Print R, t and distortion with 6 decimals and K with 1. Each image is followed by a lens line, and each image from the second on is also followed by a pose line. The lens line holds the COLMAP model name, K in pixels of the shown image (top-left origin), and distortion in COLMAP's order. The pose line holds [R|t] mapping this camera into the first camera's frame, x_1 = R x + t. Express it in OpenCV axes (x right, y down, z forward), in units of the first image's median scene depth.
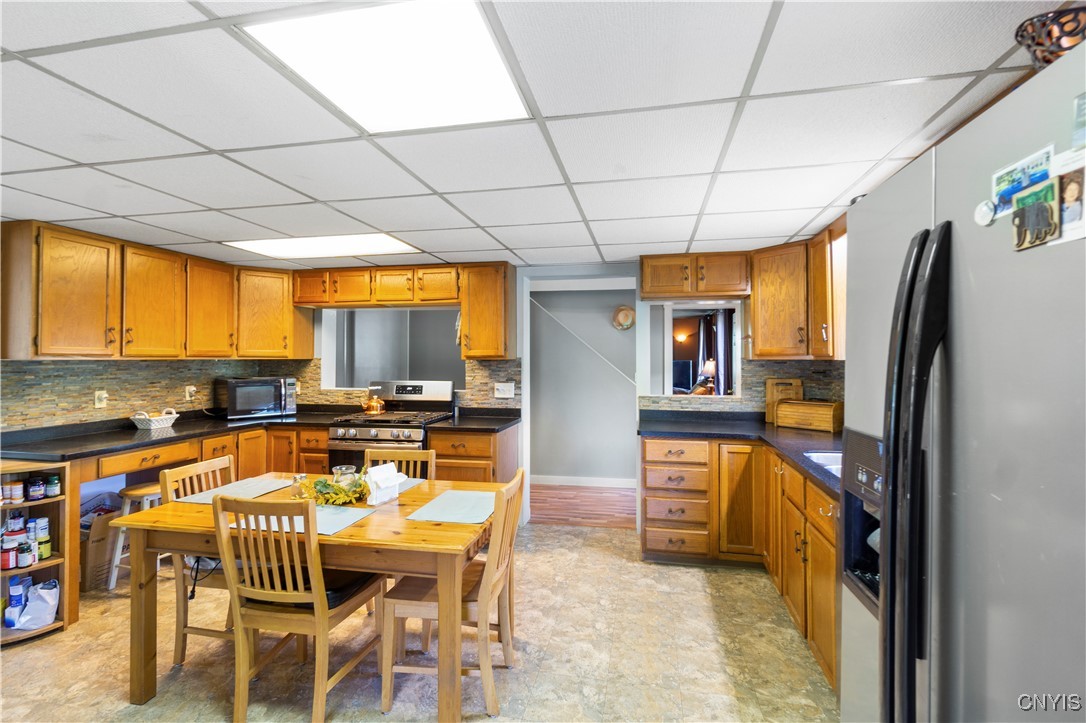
lens RADIAL K [[499.0, 0, 535.4], [0, 499.0, 356.0], [0, 0, 1]] dist [-0.001209, -0.001045]
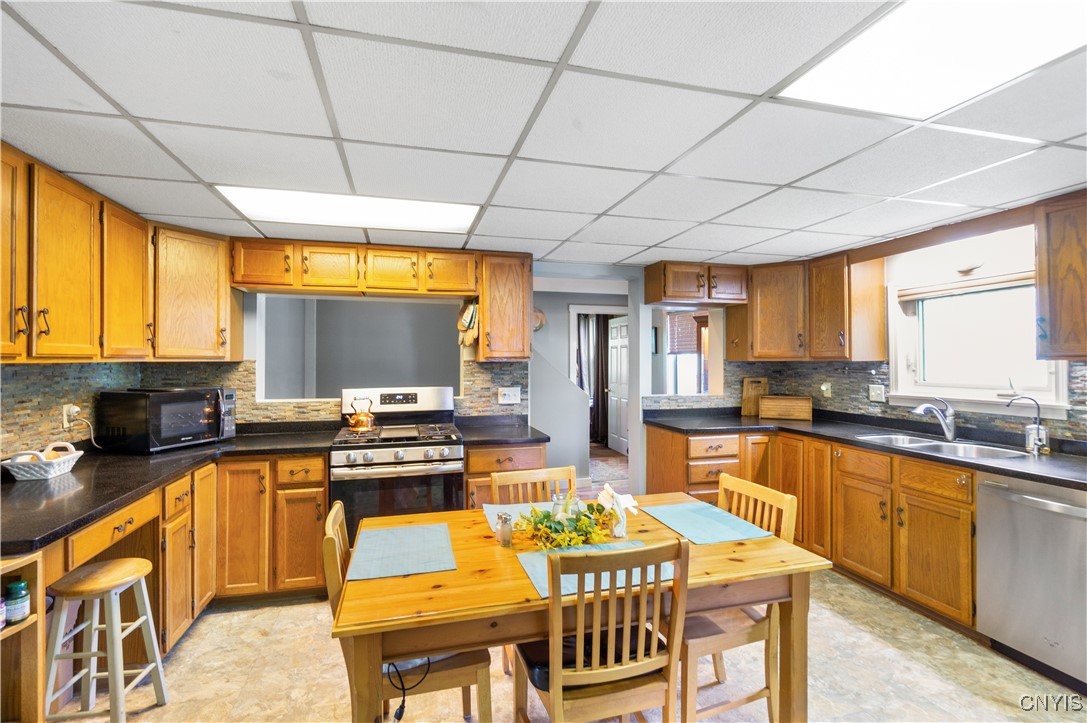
lens RADIAL K [[499.5, 0, 539.2], [0, 499.5, 367.0], [0, 0, 1]] dist [-0.001209, -0.001045]
pose [[0.891581, -0.007359, 0.452801, -0.459747], [-0.001457, 0.999816, 0.019118, -0.000475], [-0.452858, -0.017705, 0.891407, 0.179196]]
